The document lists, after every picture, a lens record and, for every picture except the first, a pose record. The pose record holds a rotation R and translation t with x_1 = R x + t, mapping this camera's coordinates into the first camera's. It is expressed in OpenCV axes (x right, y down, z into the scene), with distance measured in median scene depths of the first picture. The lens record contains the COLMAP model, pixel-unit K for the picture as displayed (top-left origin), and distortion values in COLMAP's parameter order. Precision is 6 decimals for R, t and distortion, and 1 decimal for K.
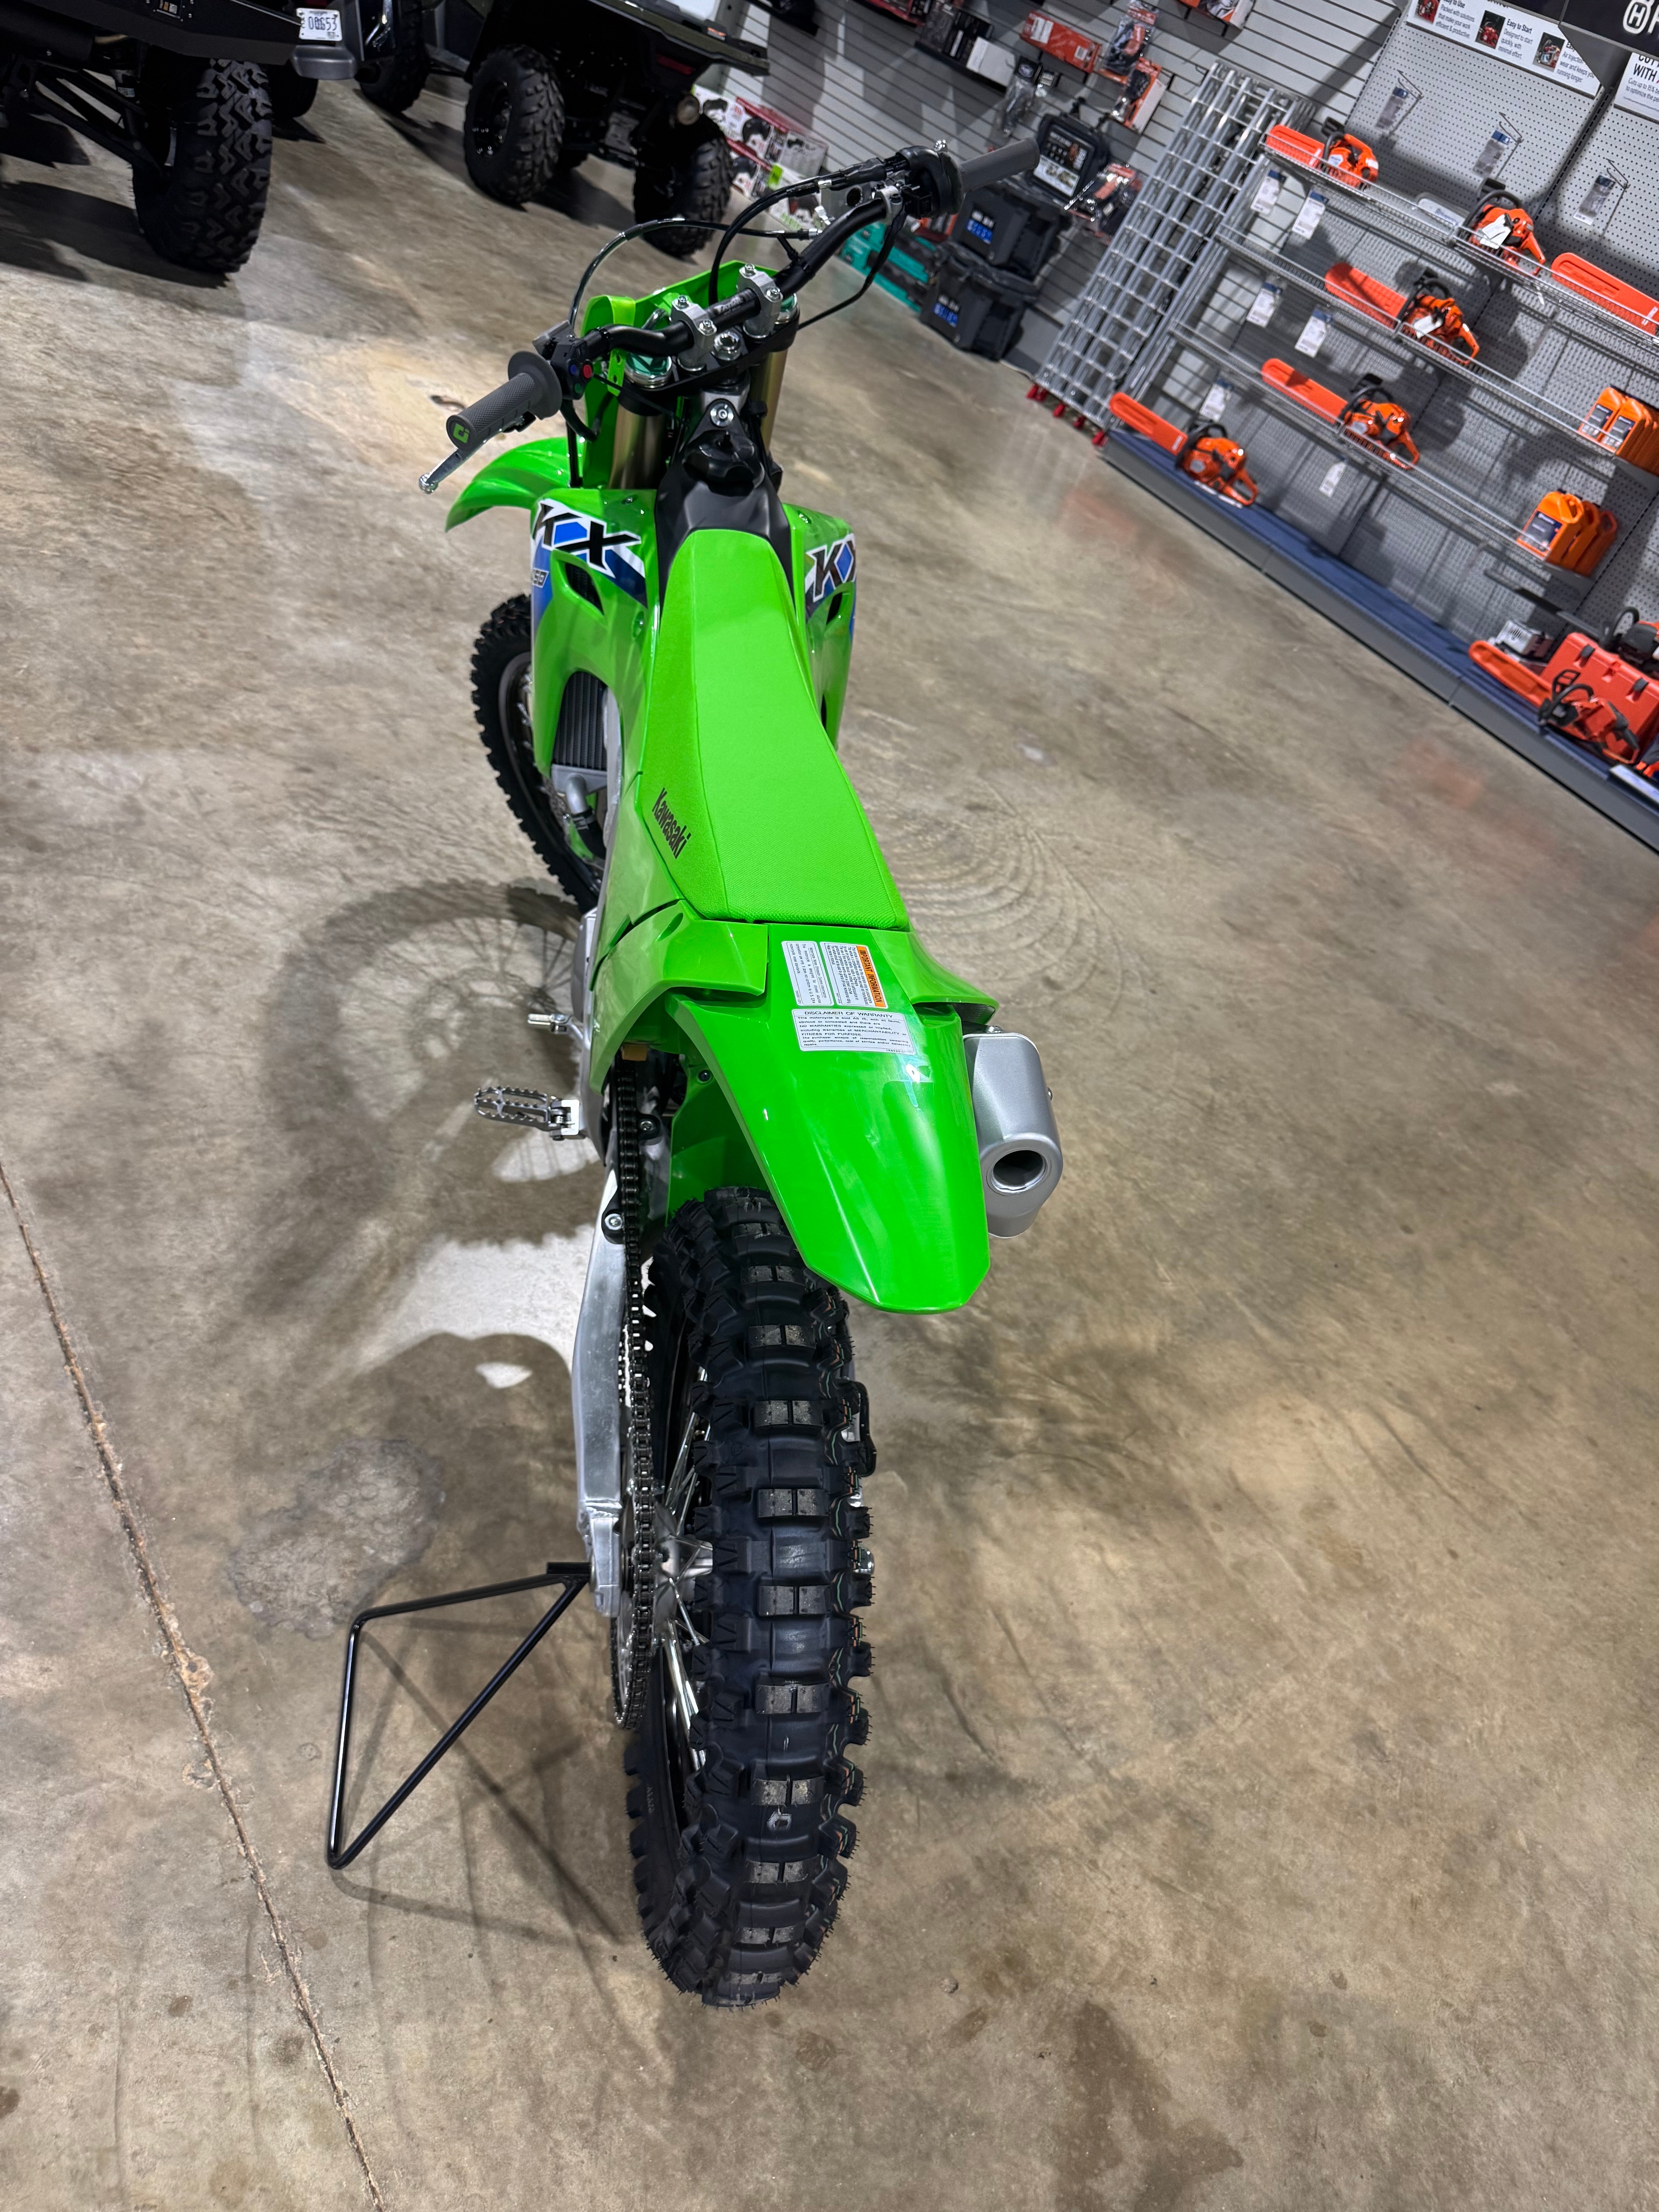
lens RADIAL K [[1559.9, 0, 801.1], [0, 1559.9, 1102.7], [0, 0, 1]] dist [0.059416, -0.097306]
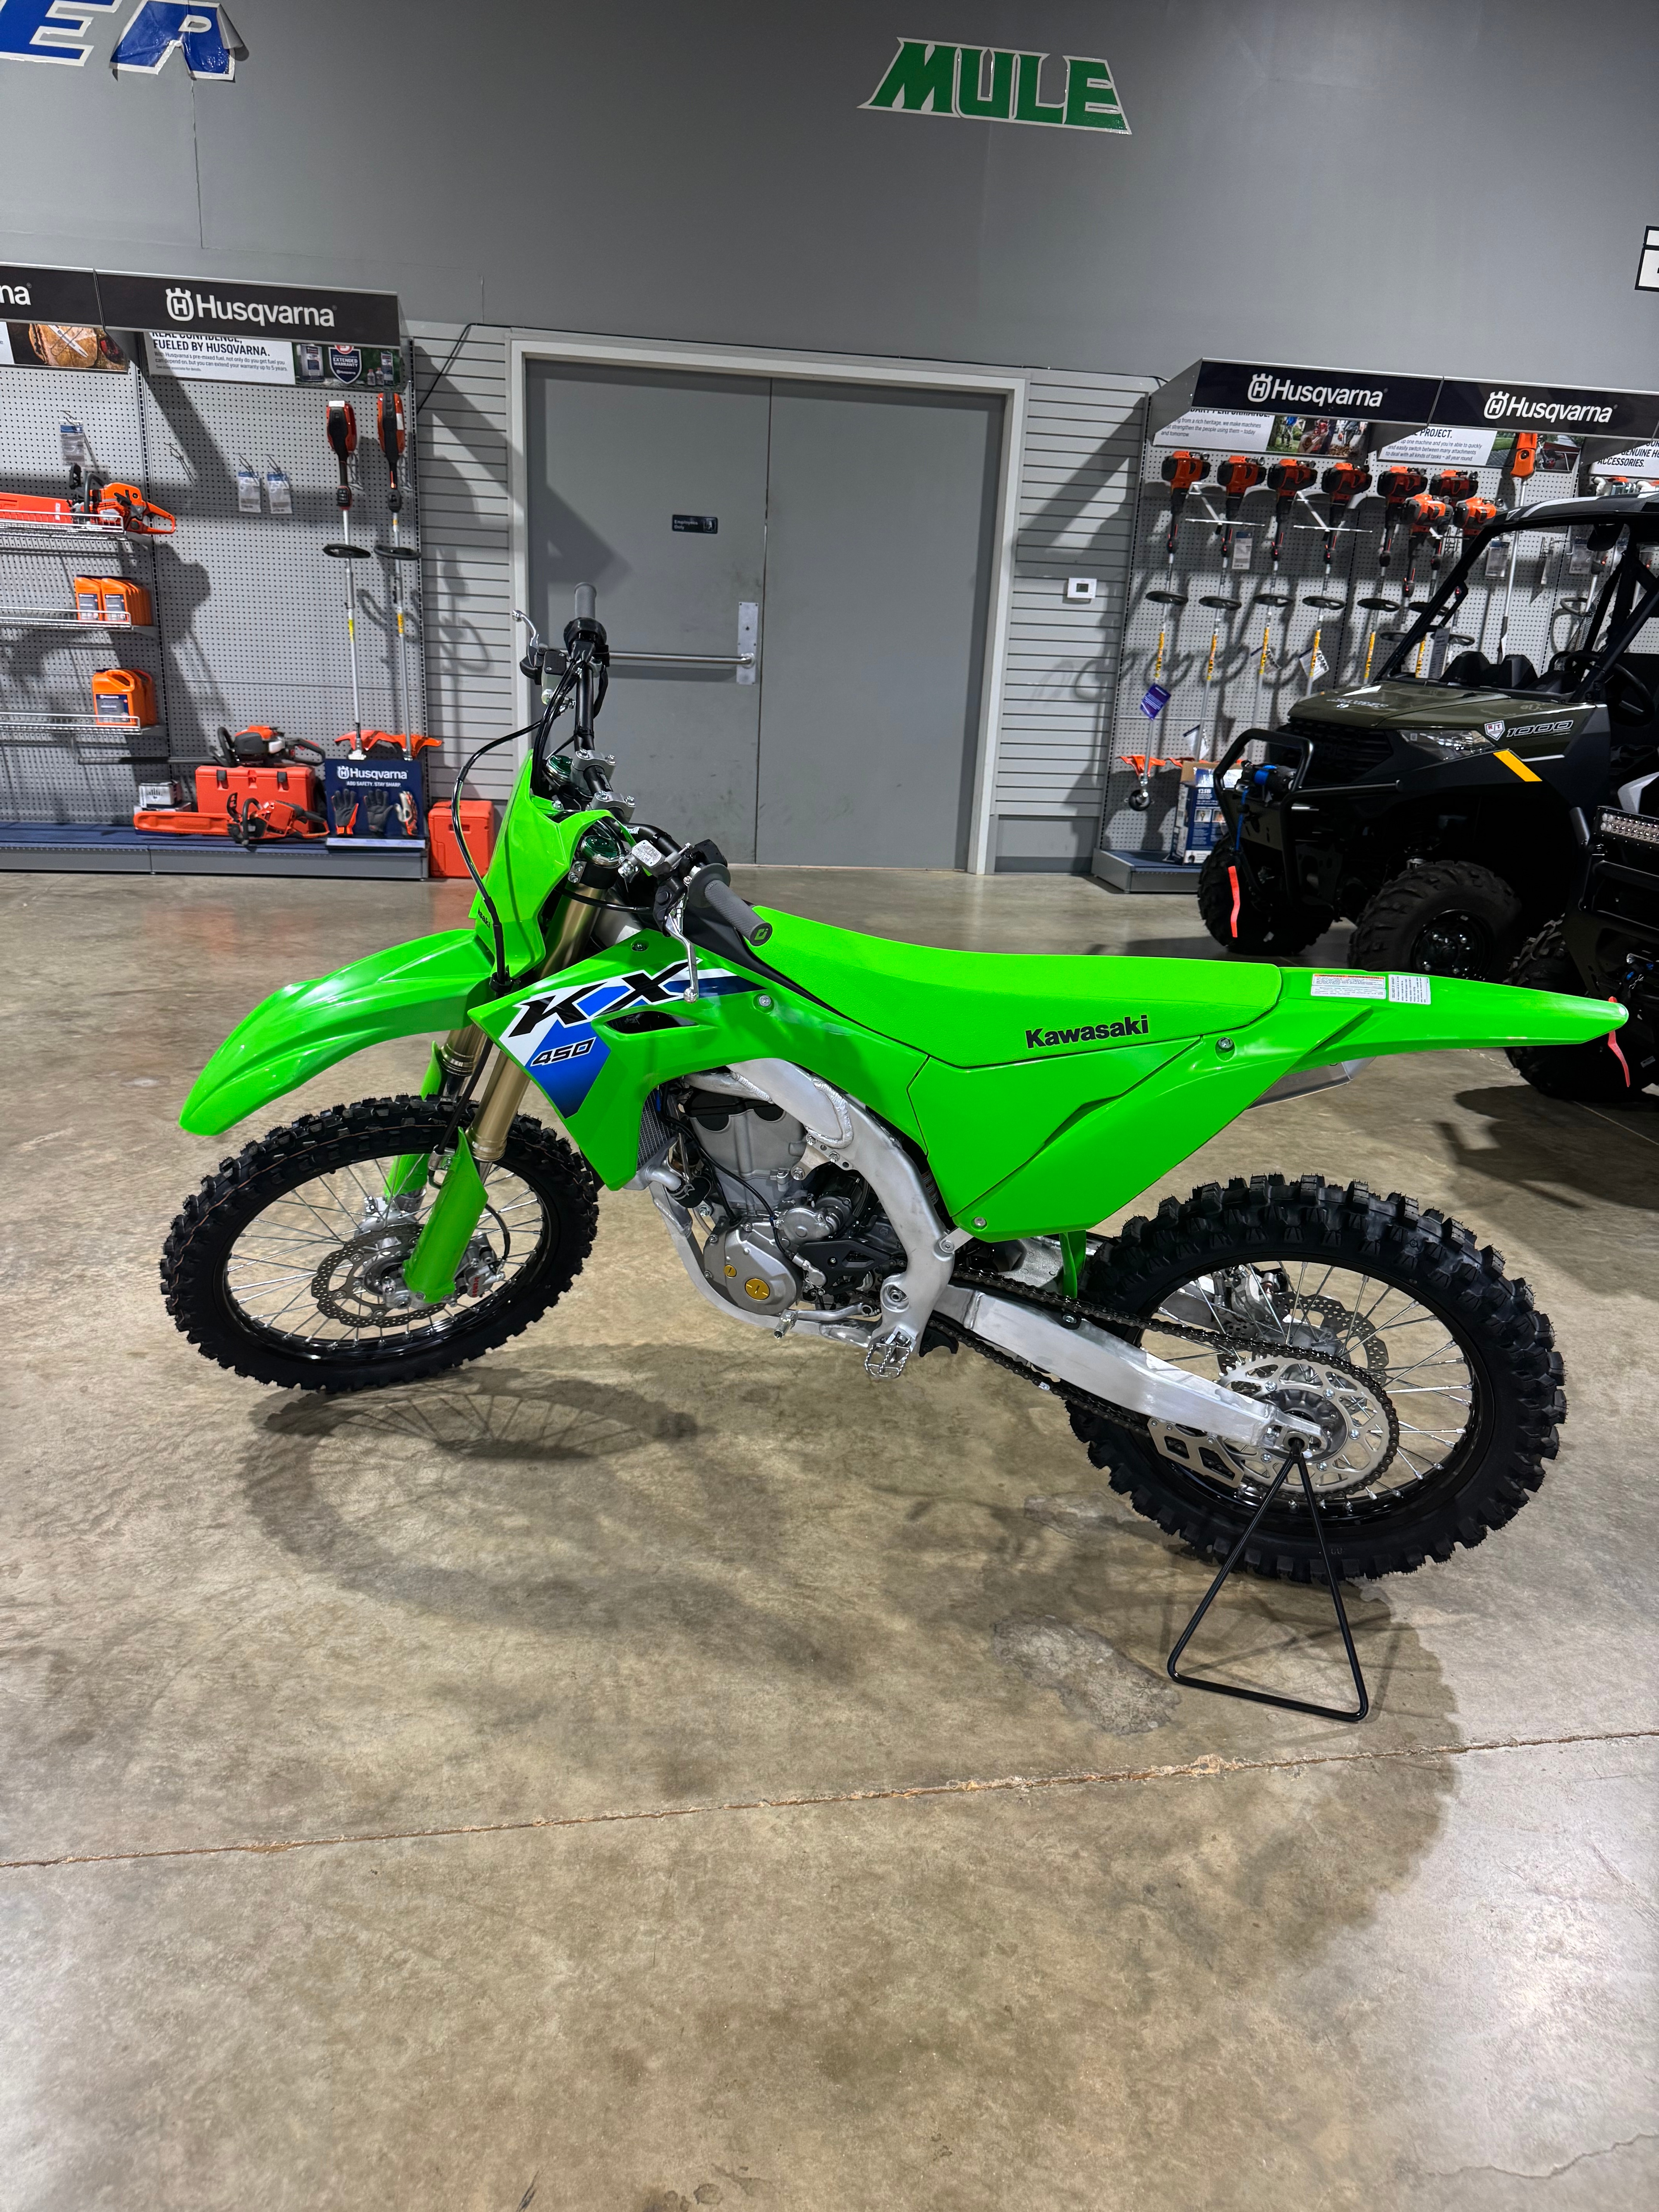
lens RADIAL K [[1559.9, 0, 801.1], [0, 1559.9, 1102.7], [0, 0, 1]] dist [0.059416, -0.097306]
pose [[0.418194, -0.594039, 0.687191, -0.449697], [0.632702, 0.733314, 0.248876, -0.240096], [-0.651769, 0.330709, 0.682517, 0.056636]]
